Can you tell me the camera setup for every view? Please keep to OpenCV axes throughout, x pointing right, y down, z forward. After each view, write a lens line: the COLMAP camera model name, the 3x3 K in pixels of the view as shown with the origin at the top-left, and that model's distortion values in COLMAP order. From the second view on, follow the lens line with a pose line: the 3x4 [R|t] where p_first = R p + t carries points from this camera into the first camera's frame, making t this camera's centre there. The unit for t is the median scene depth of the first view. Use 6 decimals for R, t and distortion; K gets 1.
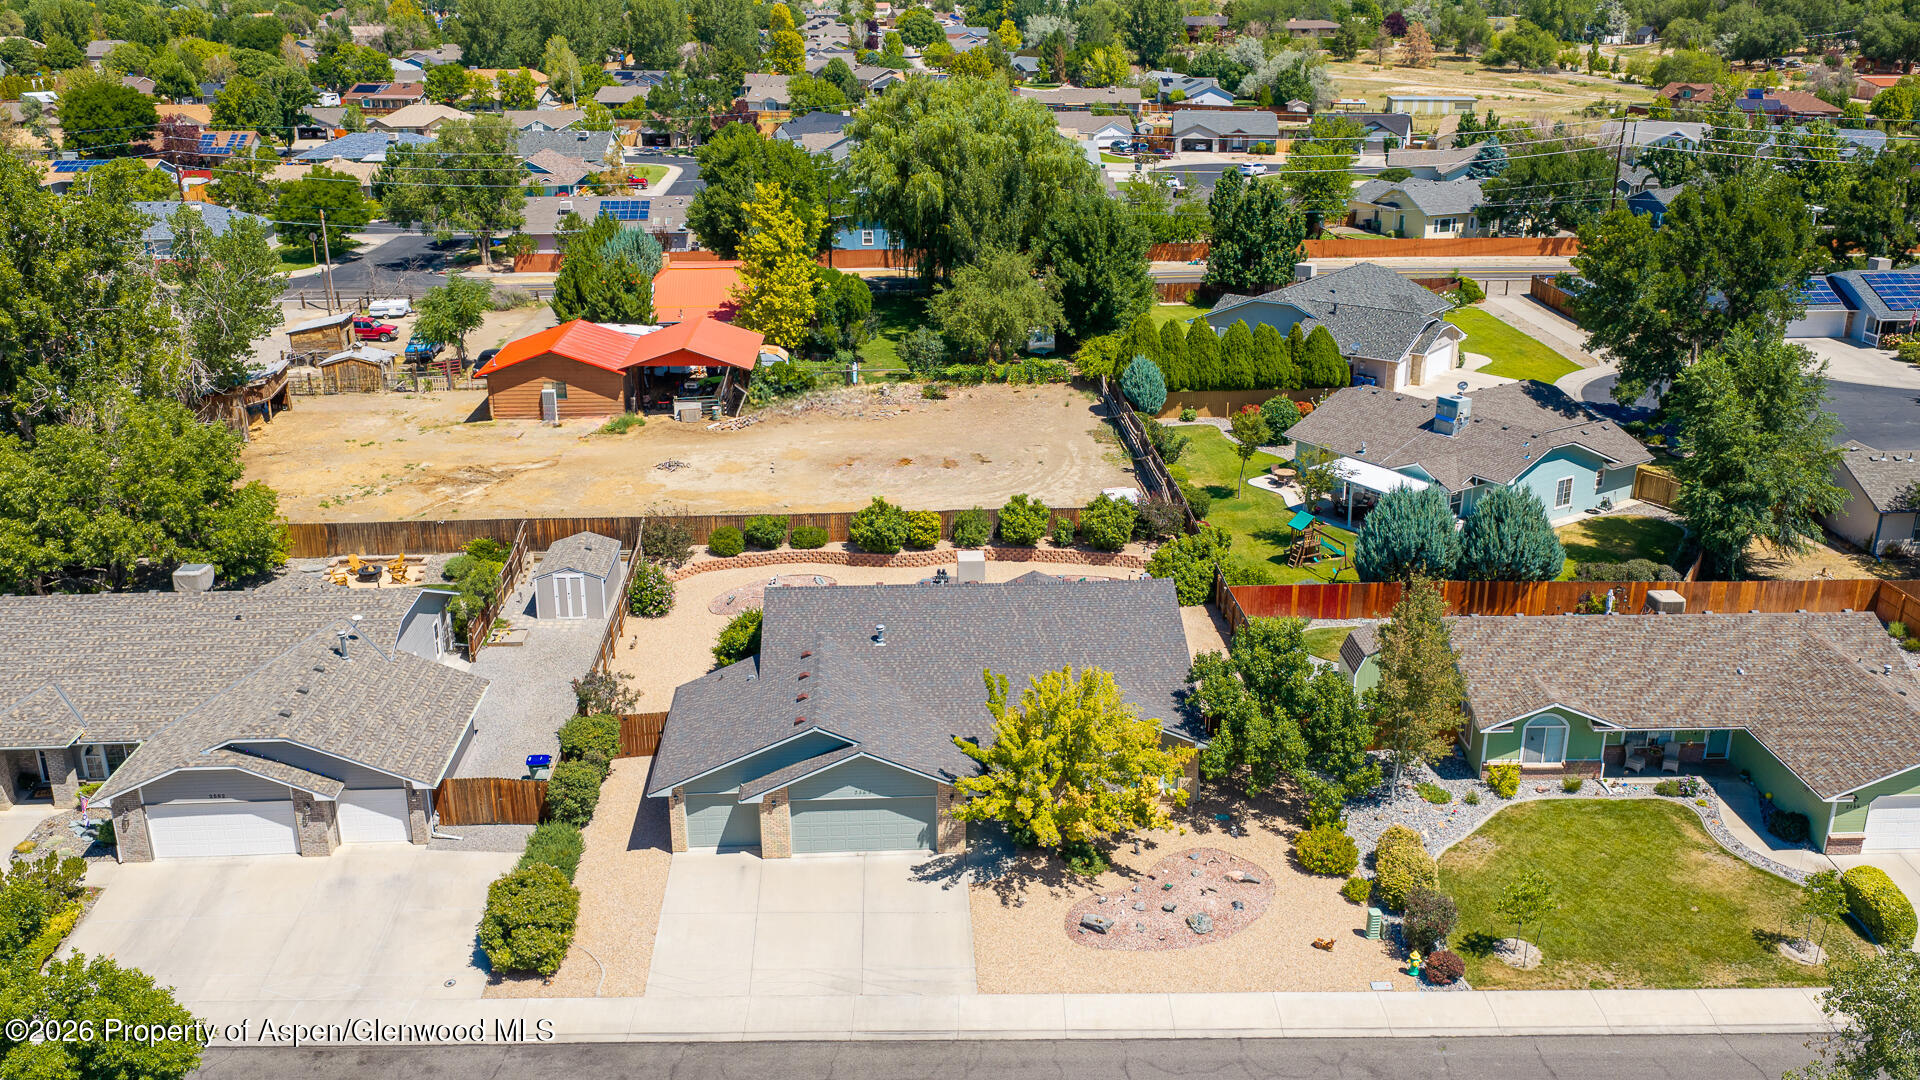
lens RADIAL K [[1591.1, 0, 973.1], [0, 1591.1, 550.8], [0, 0, 1]] dist [0.025401, -0.055218]
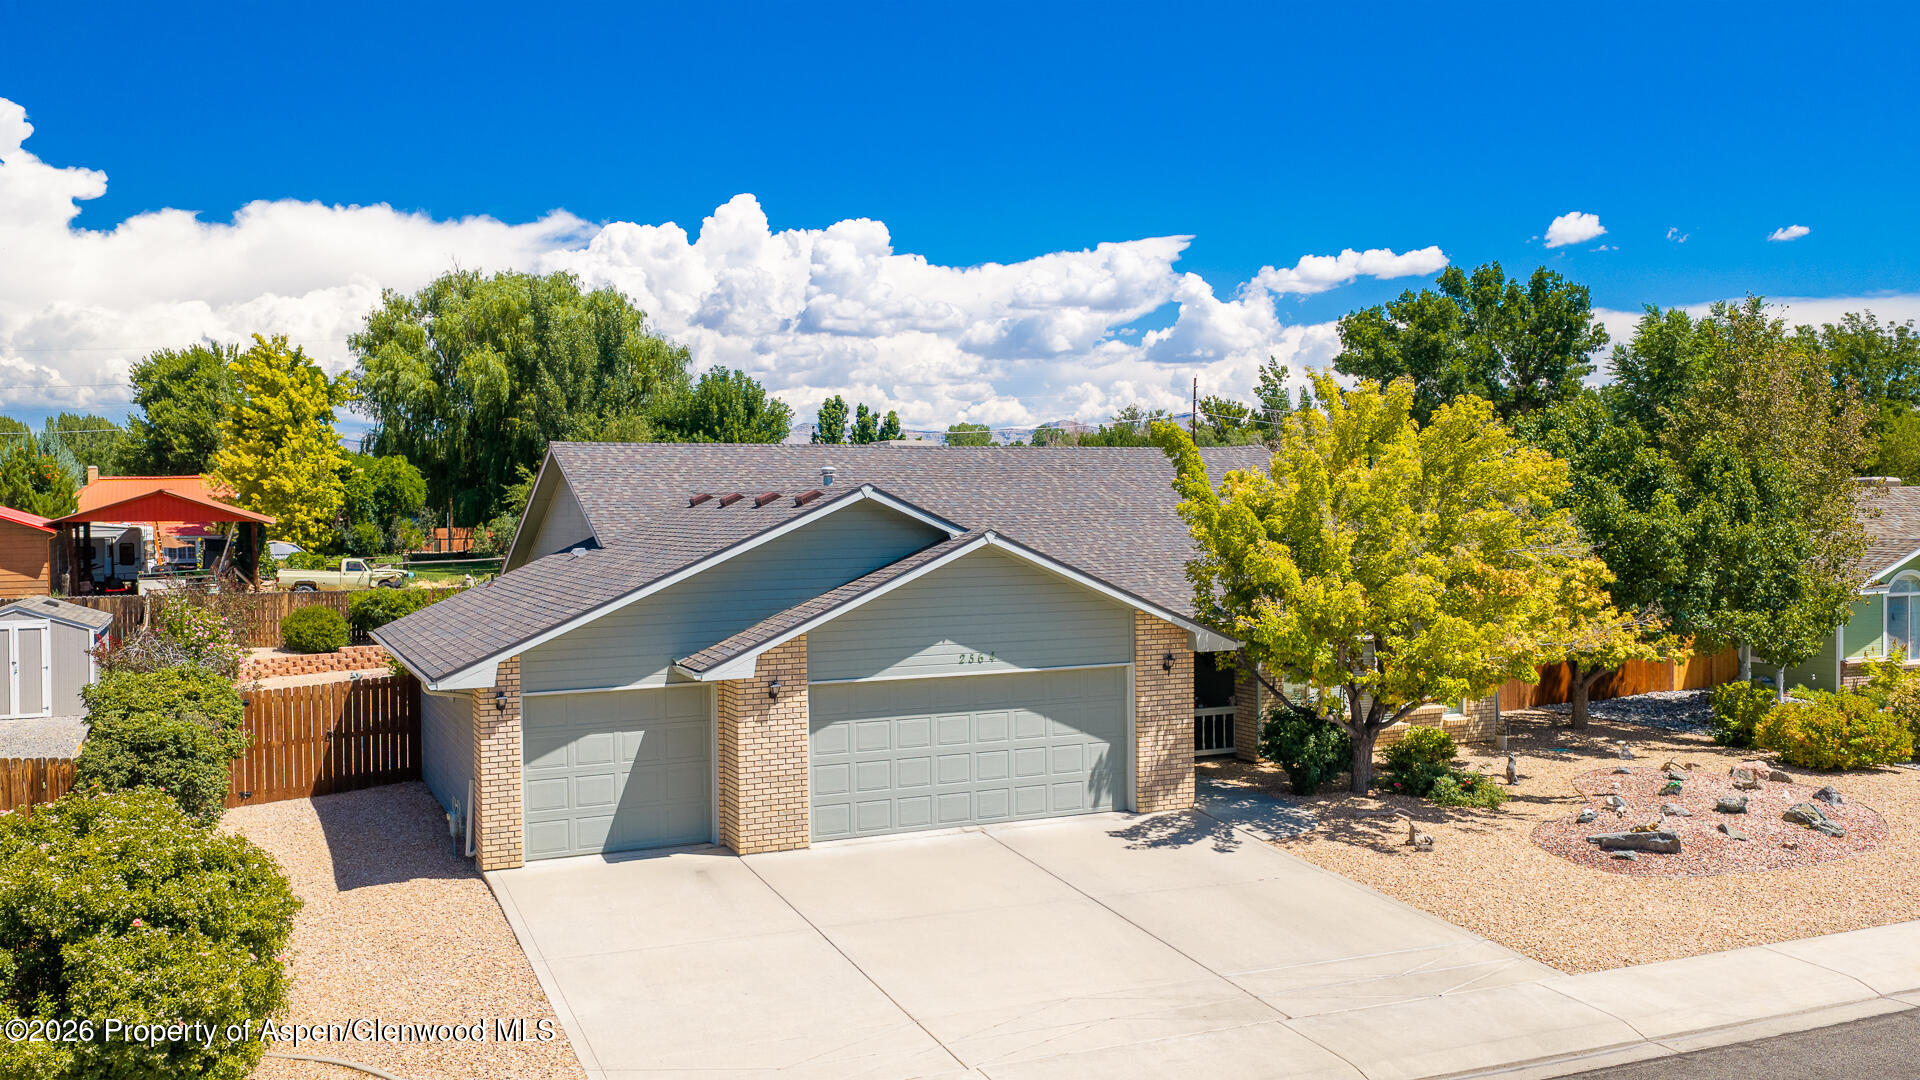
lens RADIAL K [[1591.1, 0, 969.4], [0, 1591.1, 538.0], [0, 0, 1]] dist [0.025401, -0.055218]
pose [[0.930043, -0.018953, 0.366962, -0.159786], [0.136230, 0.945284, -0.296445, 0.176336], [-0.341265, 0.325698, 0.881737, 0.455018]]
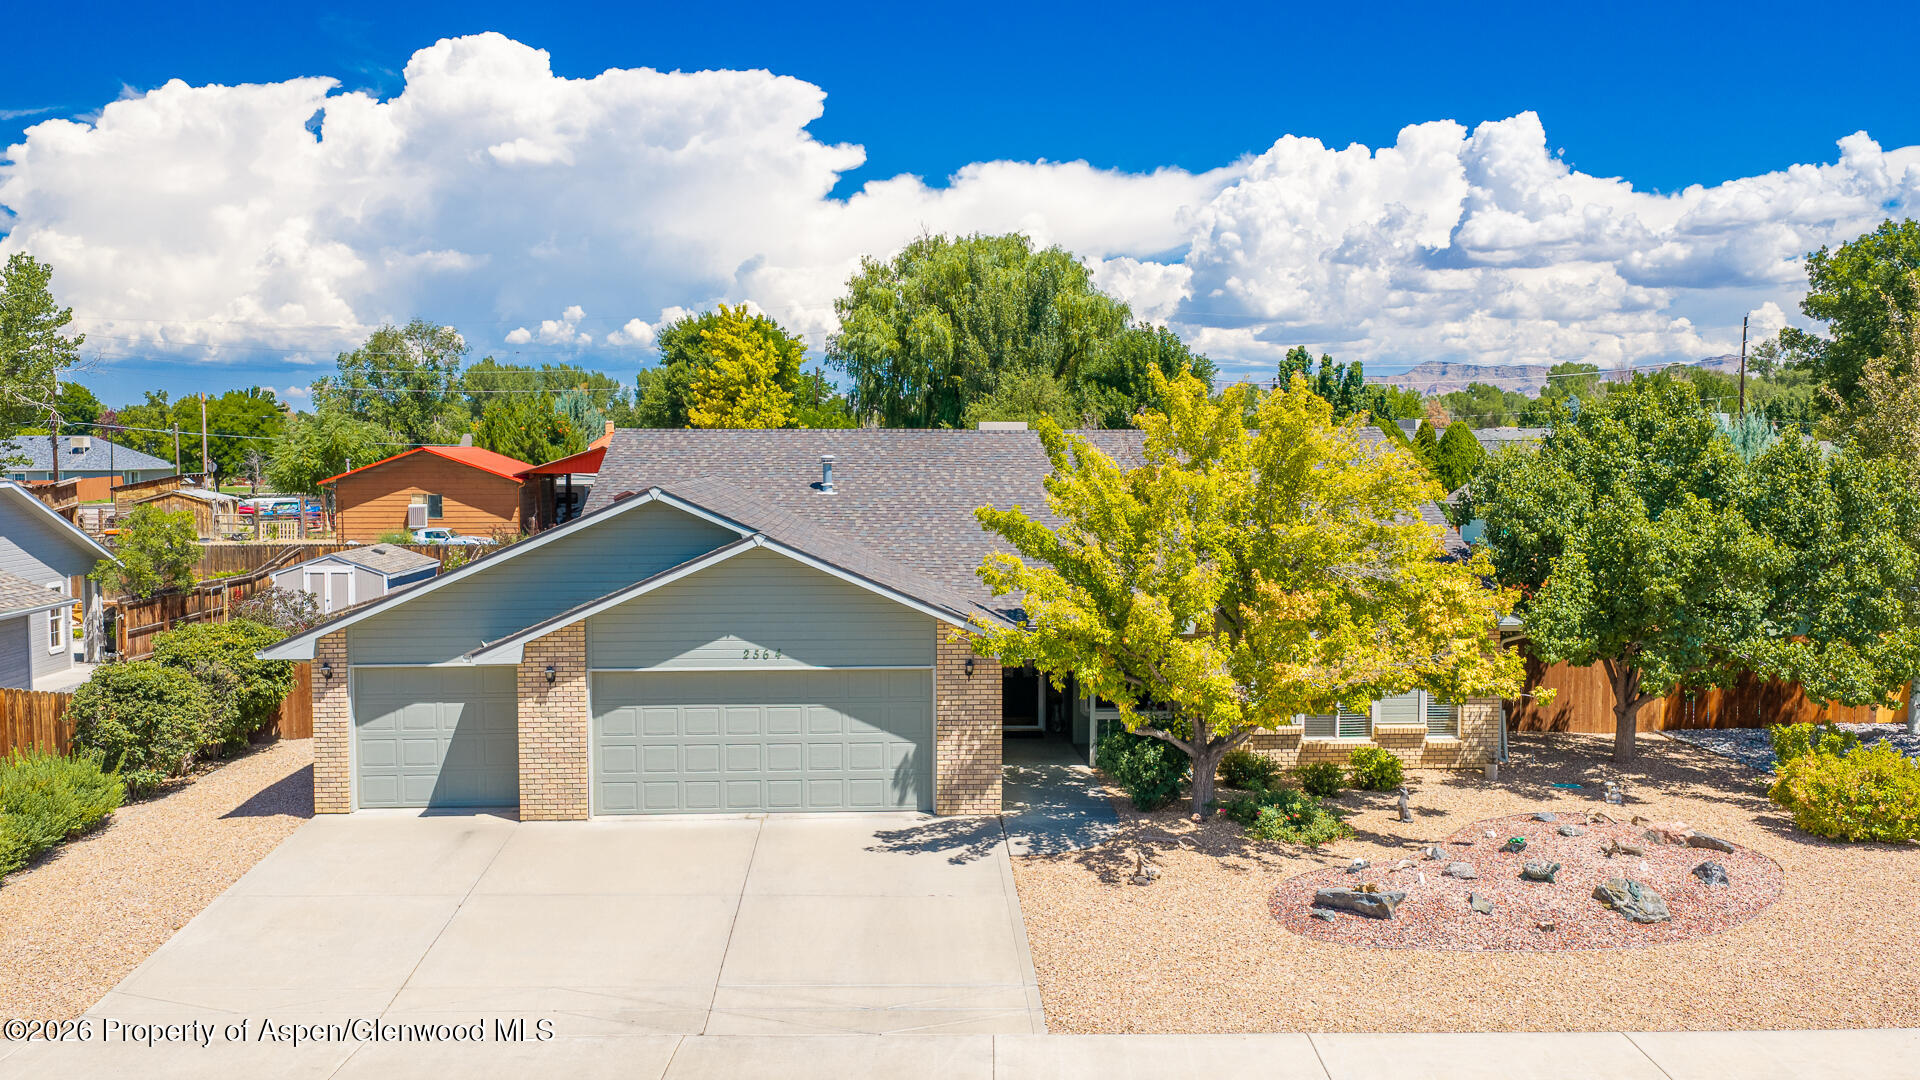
lens RADIAL K [[1591.1, 0, 969.8], [0, 1591.1, 542.7], [0, 0, 1]] dist [0.025401, -0.055218]
pose [[0.999971, -0.002059, -0.007276, -0.007541], [-0.000097, 0.958633, -0.284645, 0.177179], [0.007561, 0.284638, 0.958605, 0.420293]]
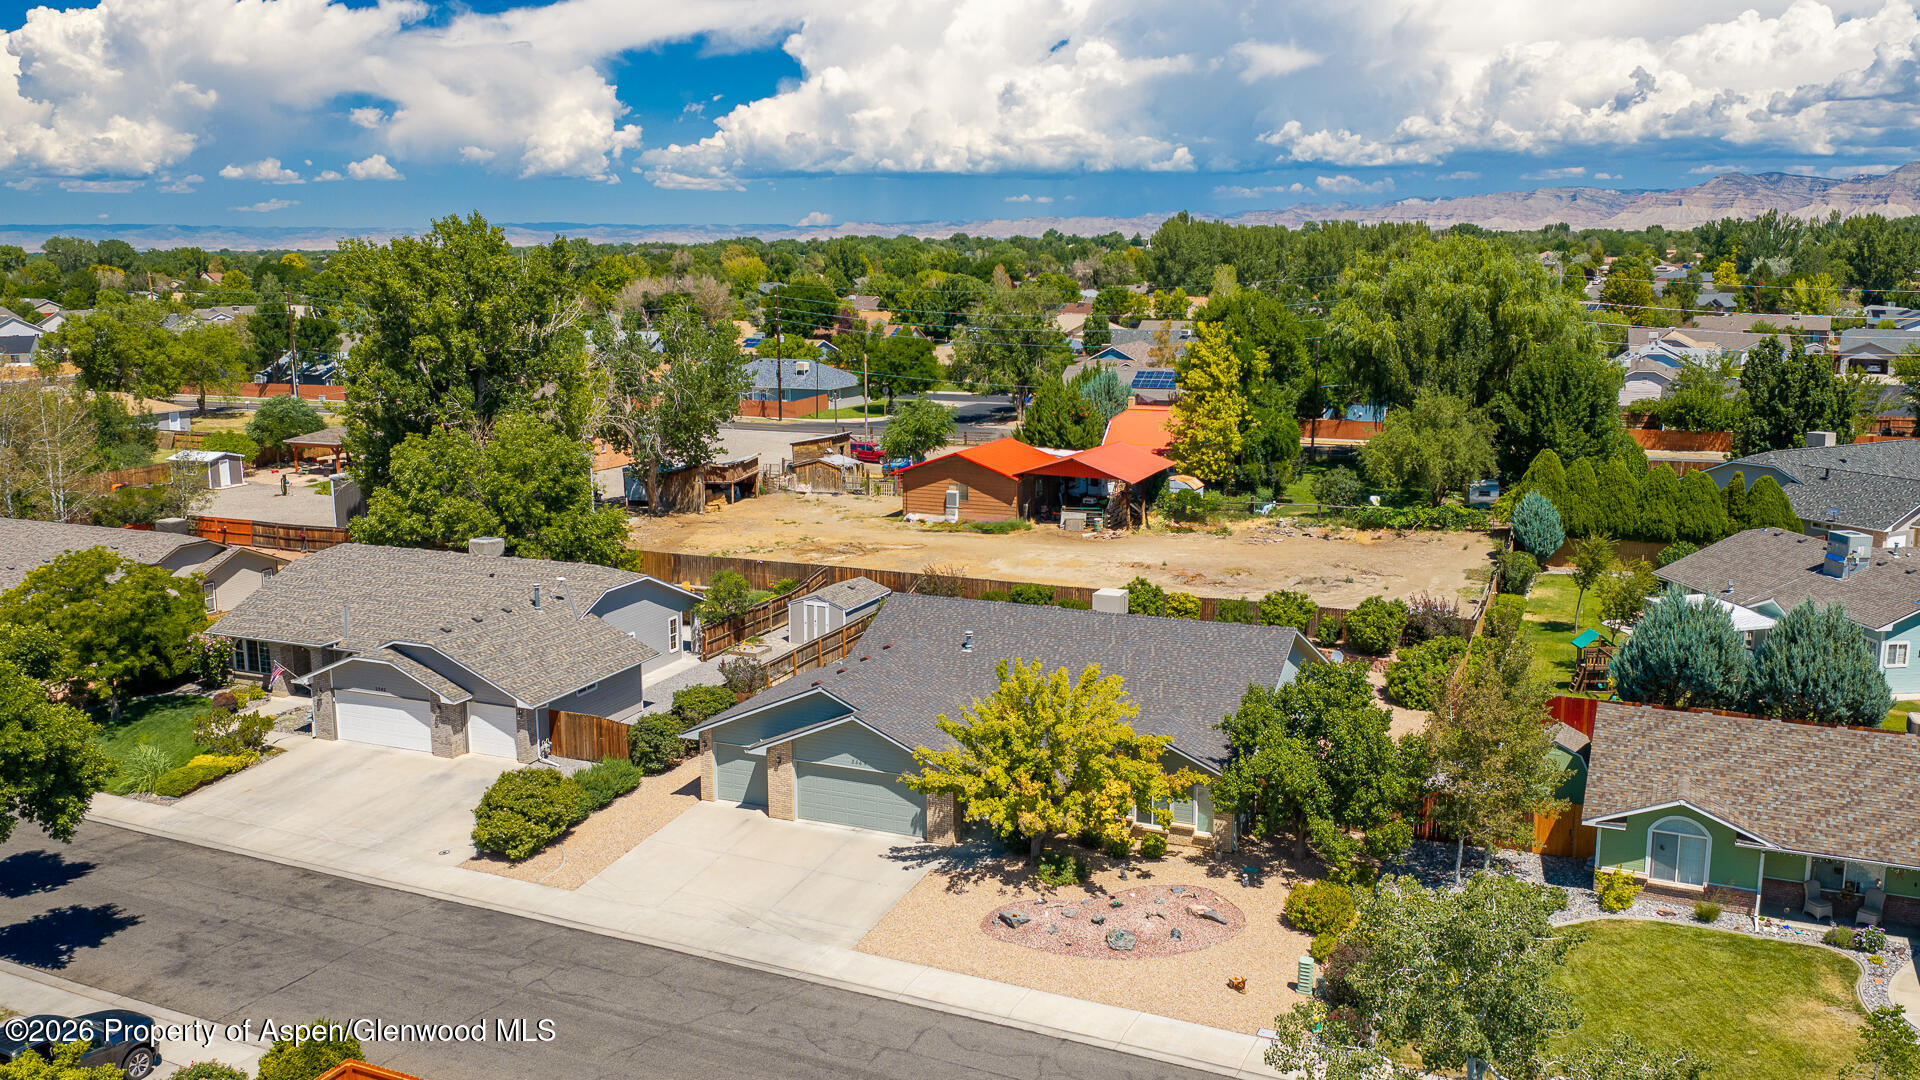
lens RADIAL K [[1591.1, 0, 970.8], [0, 1591.1, 556.3], [0, 0, 1]] dist [0.025401, -0.055218]
pose [[0.895437, 0.082351, -0.437506, 0.300654], [-0.149762, 0.981188, -0.121829, 0.098375], [0.419243, 0.174612, 0.890924, 0.090119]]
